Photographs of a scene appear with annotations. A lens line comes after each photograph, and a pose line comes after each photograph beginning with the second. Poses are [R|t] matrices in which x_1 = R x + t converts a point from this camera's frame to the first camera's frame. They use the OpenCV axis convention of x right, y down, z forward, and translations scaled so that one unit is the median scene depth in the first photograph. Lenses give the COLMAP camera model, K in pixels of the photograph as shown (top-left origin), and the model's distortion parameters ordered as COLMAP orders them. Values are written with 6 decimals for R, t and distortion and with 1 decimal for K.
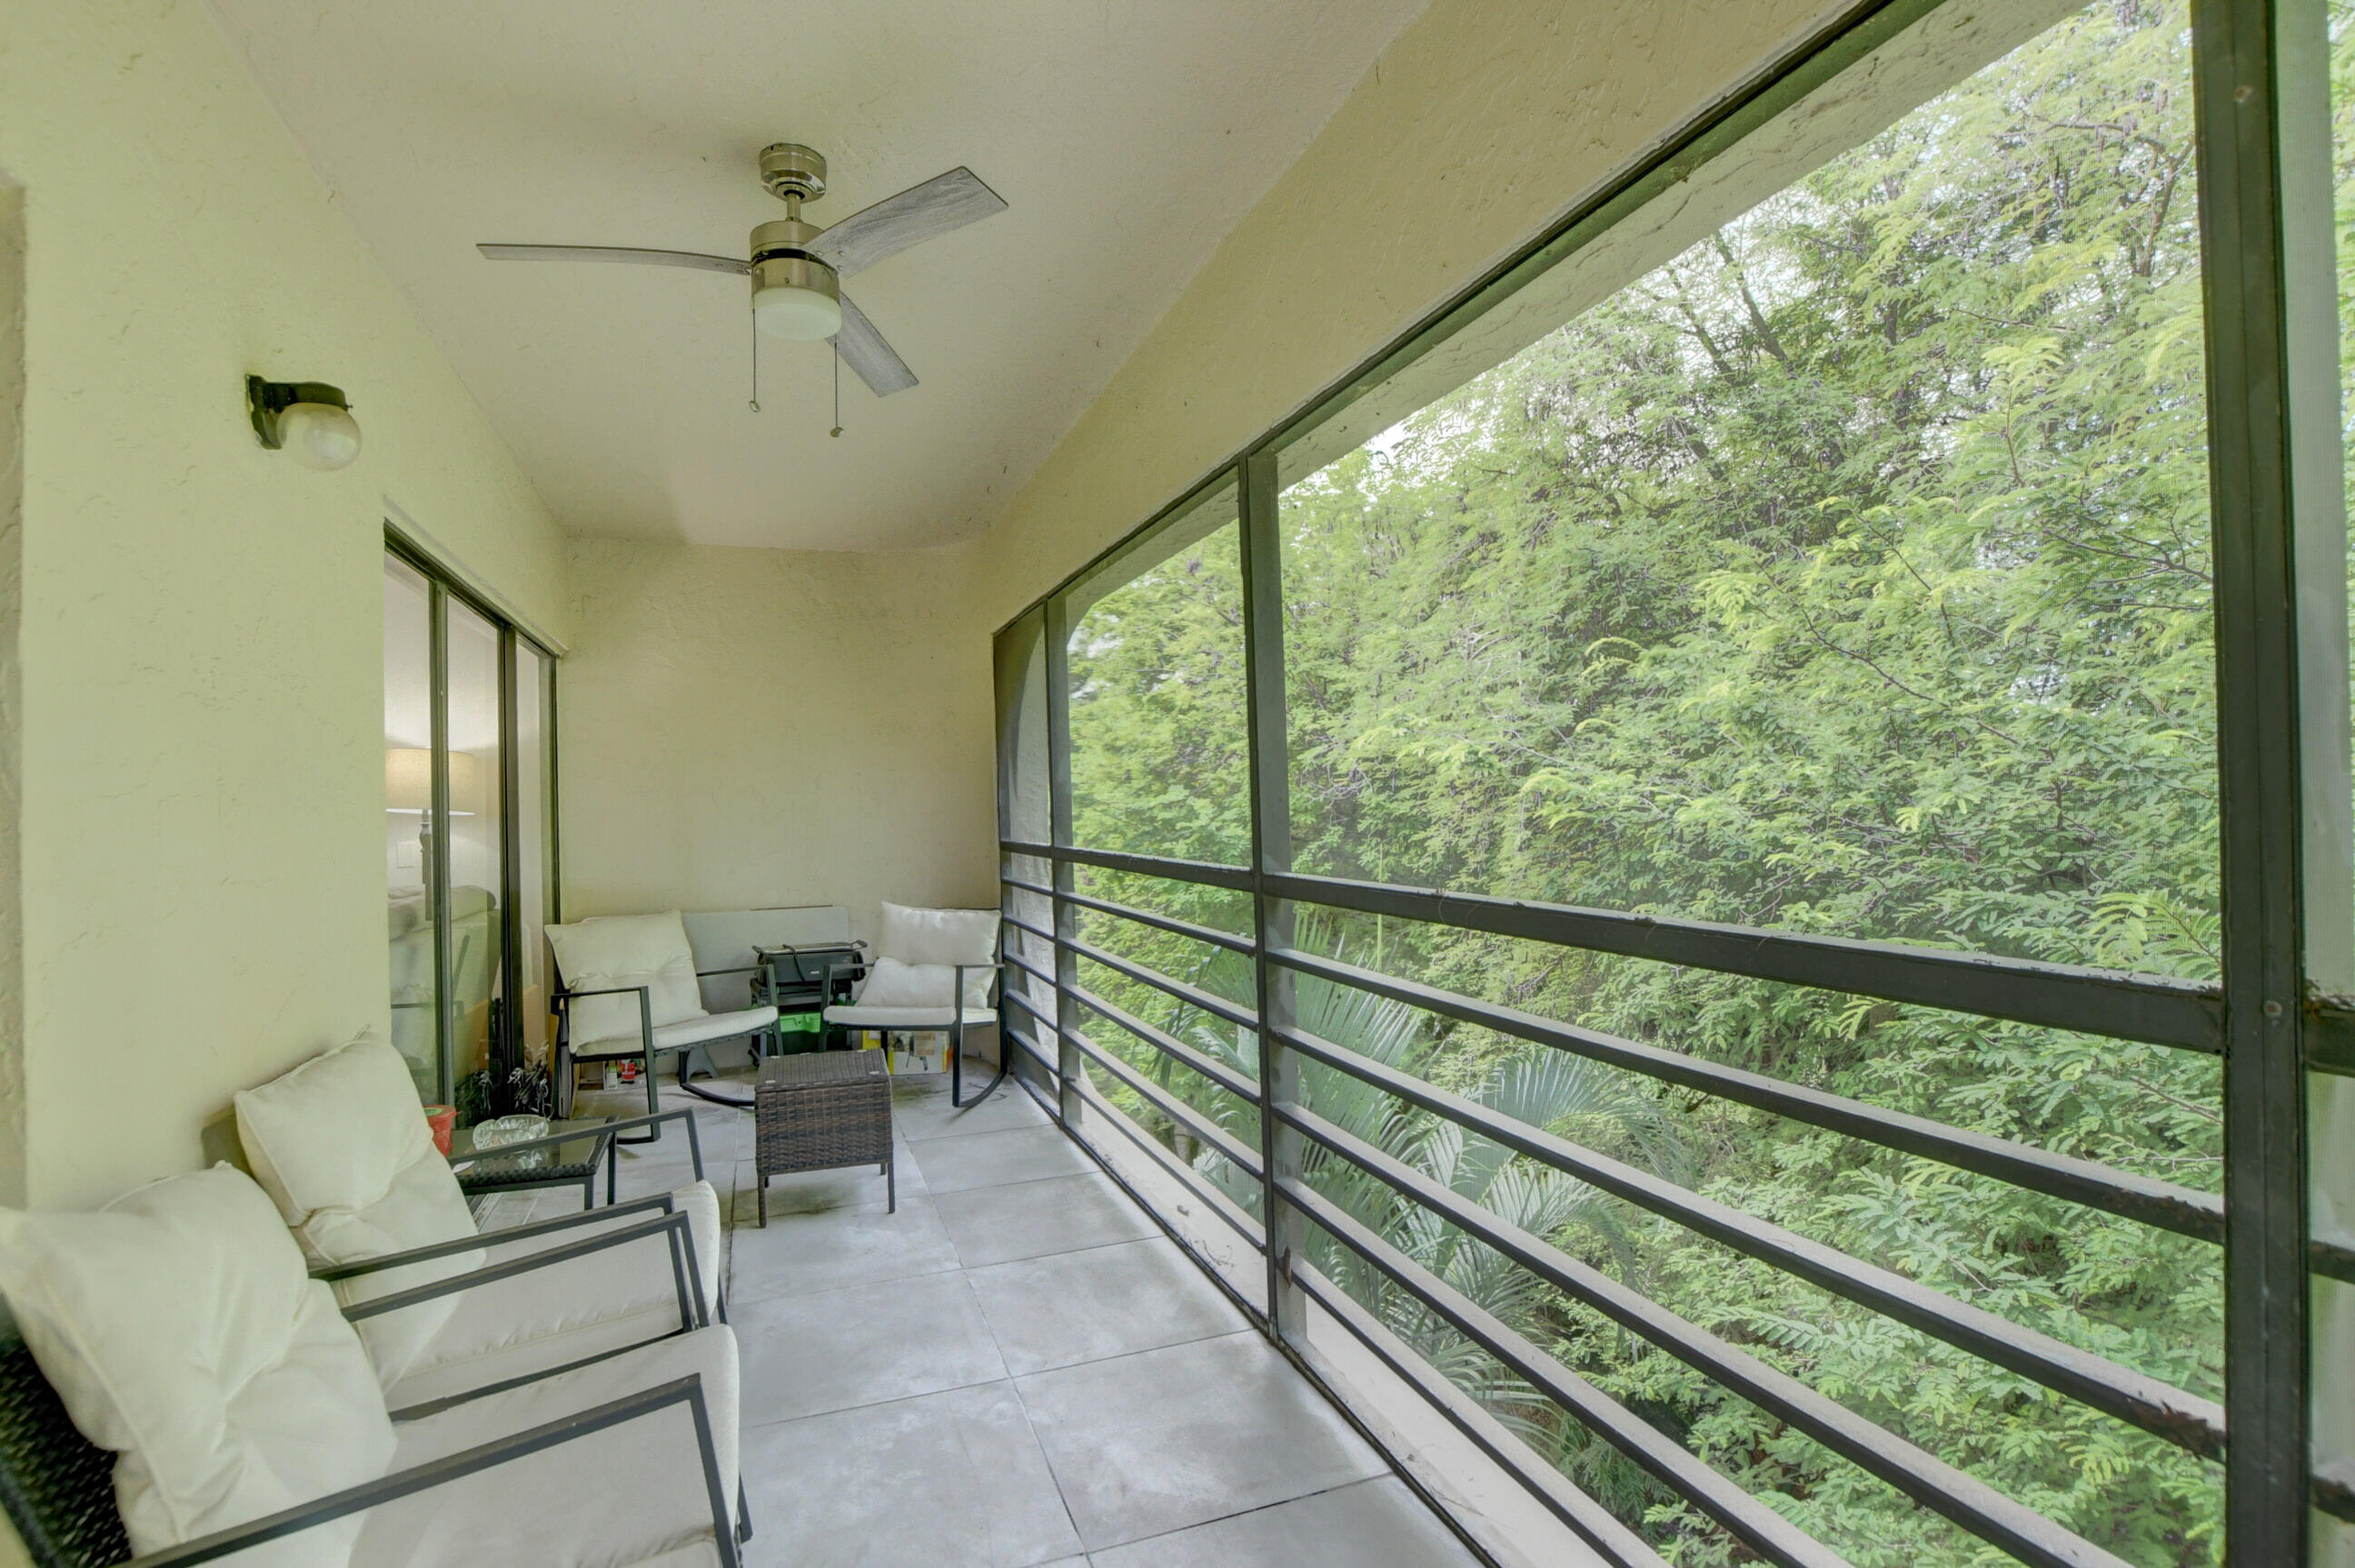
lens RADIAL K [[1096.1, 0, 1158.9], [0, 1096.1, 783.3], [0, 0, 1]] dist [-0.030914, 0.001566]
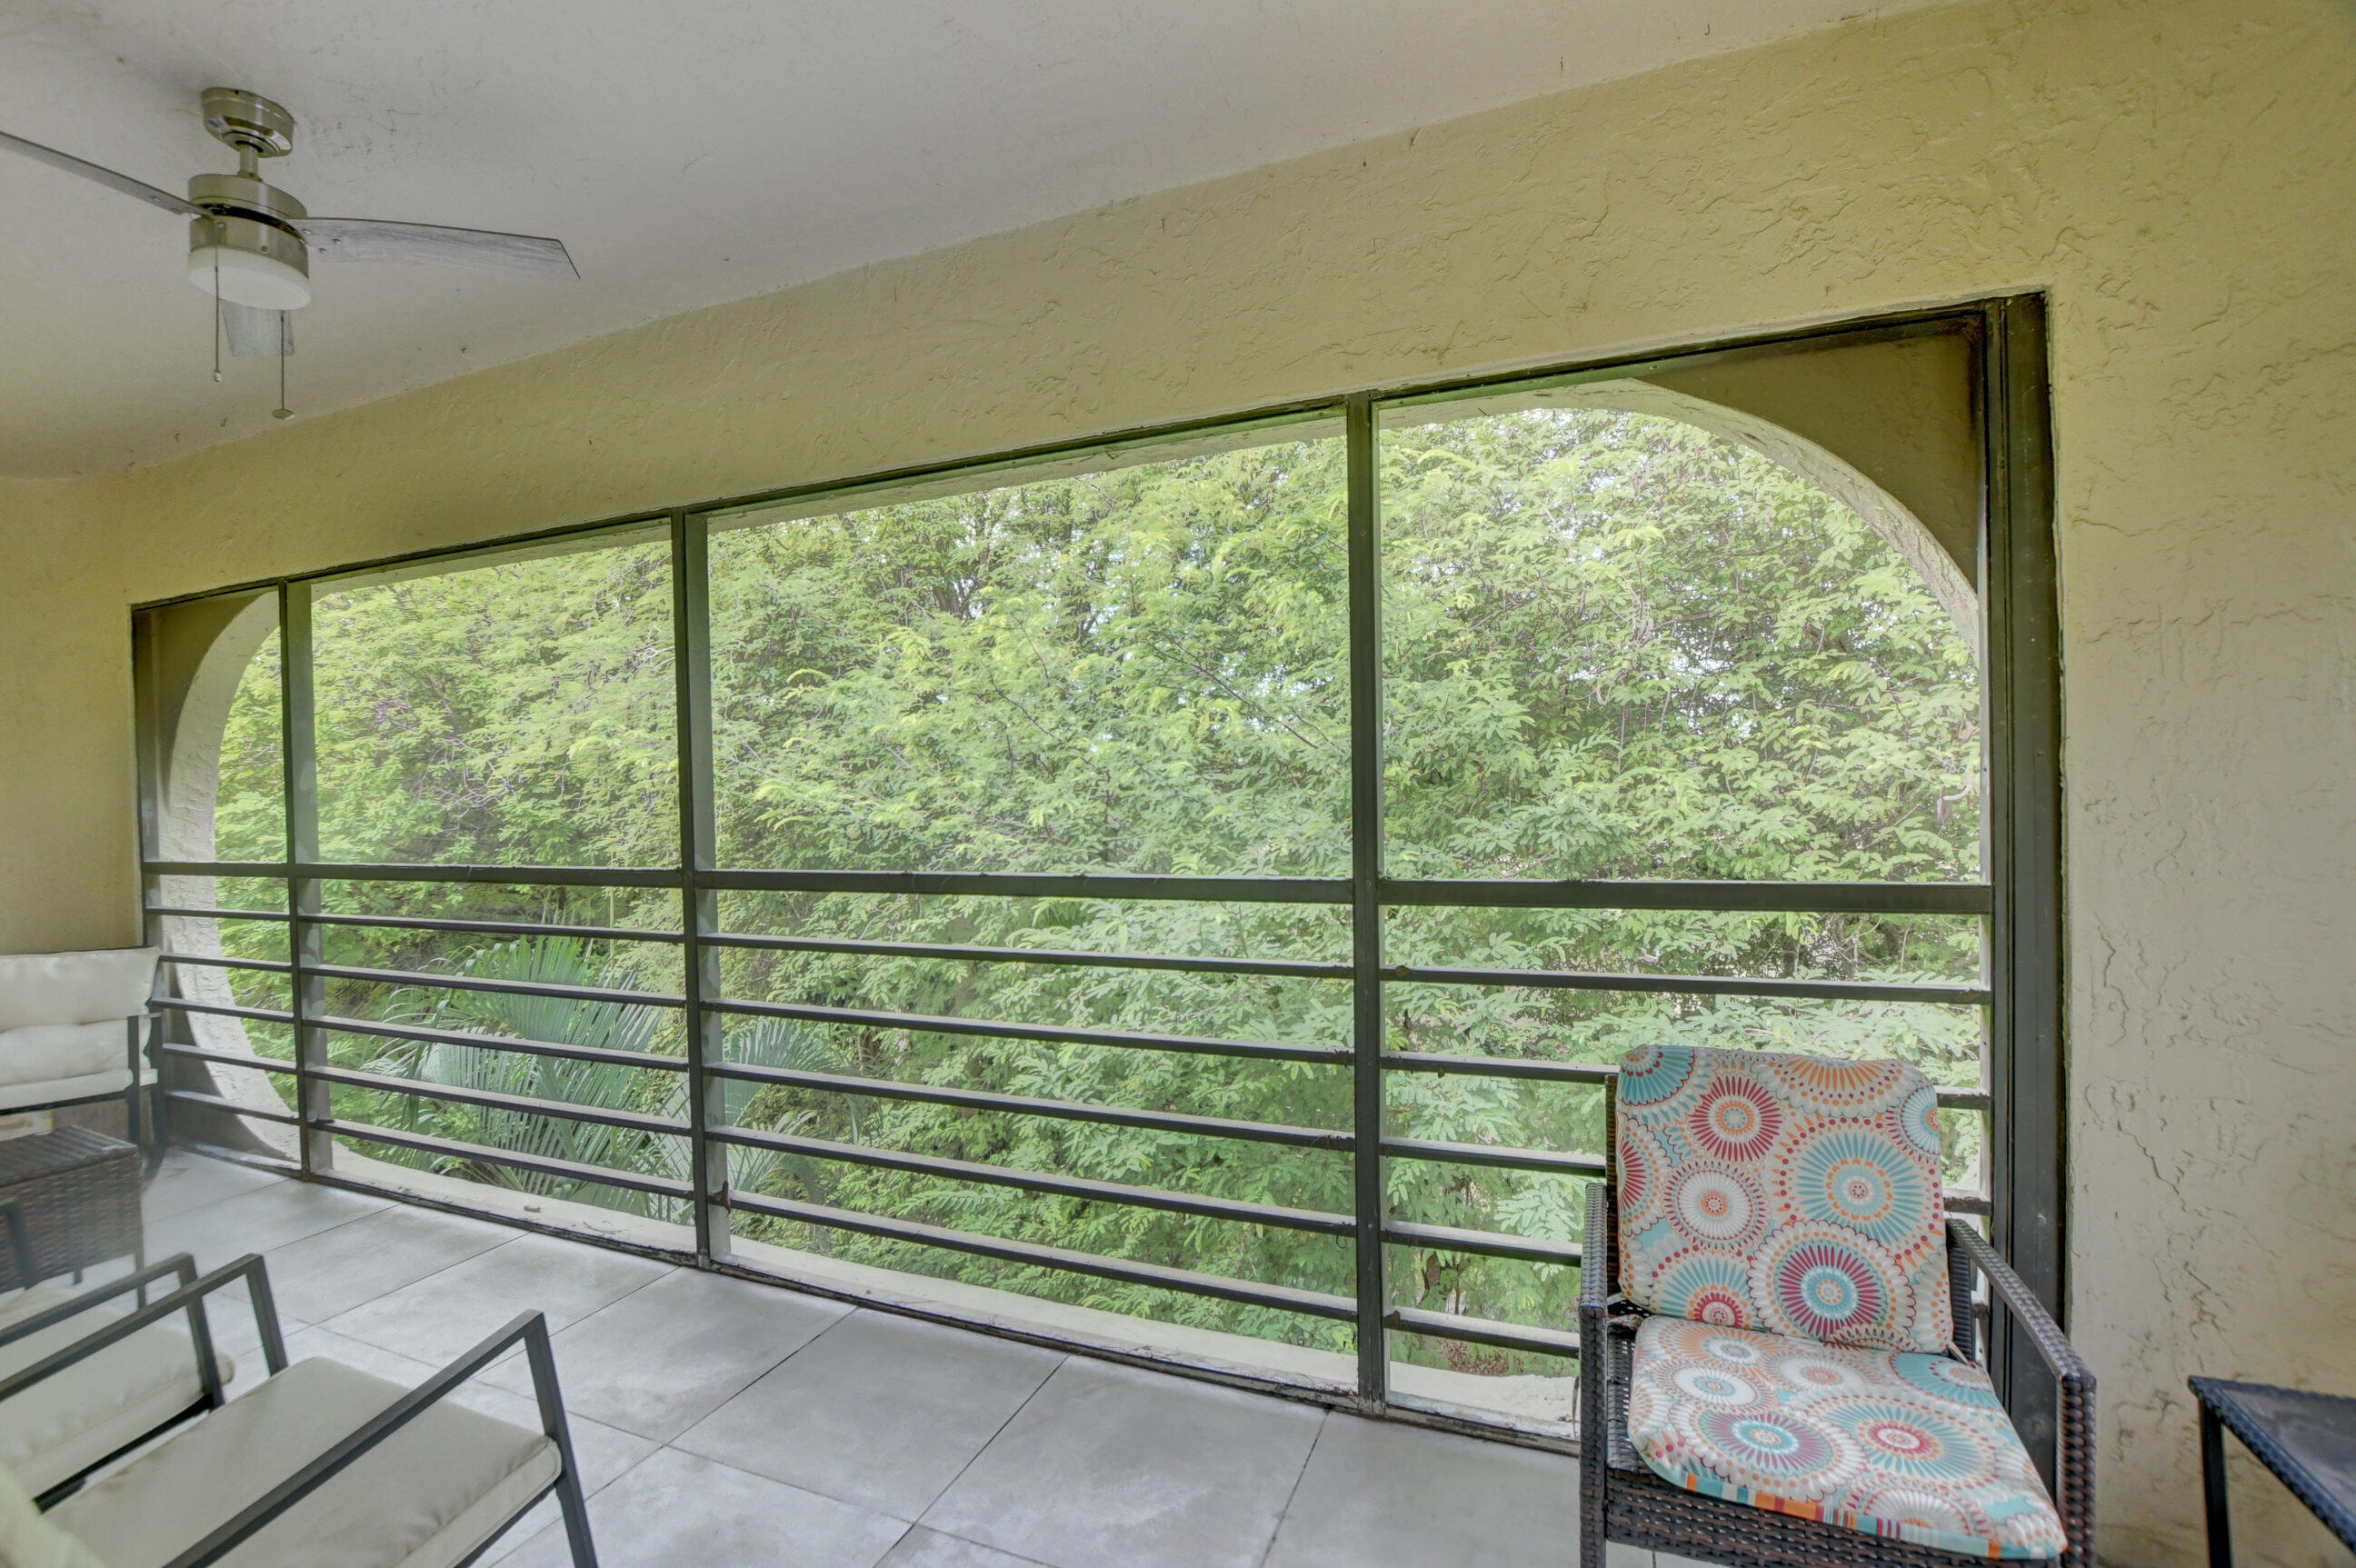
lens RADIAL K [[1047.2, 0, 1158.0], [0, 1047.2, 788.0], [0, 0, 1]] dist [-0.032180, 0.003497]
pose [[0.673906, 0.003798, 0.738807, -0.210326], [-0.002847, 0.999993, -0.002543, -0.002819], [-0.738812, -0.000389, 0.673912, -0.062557]]
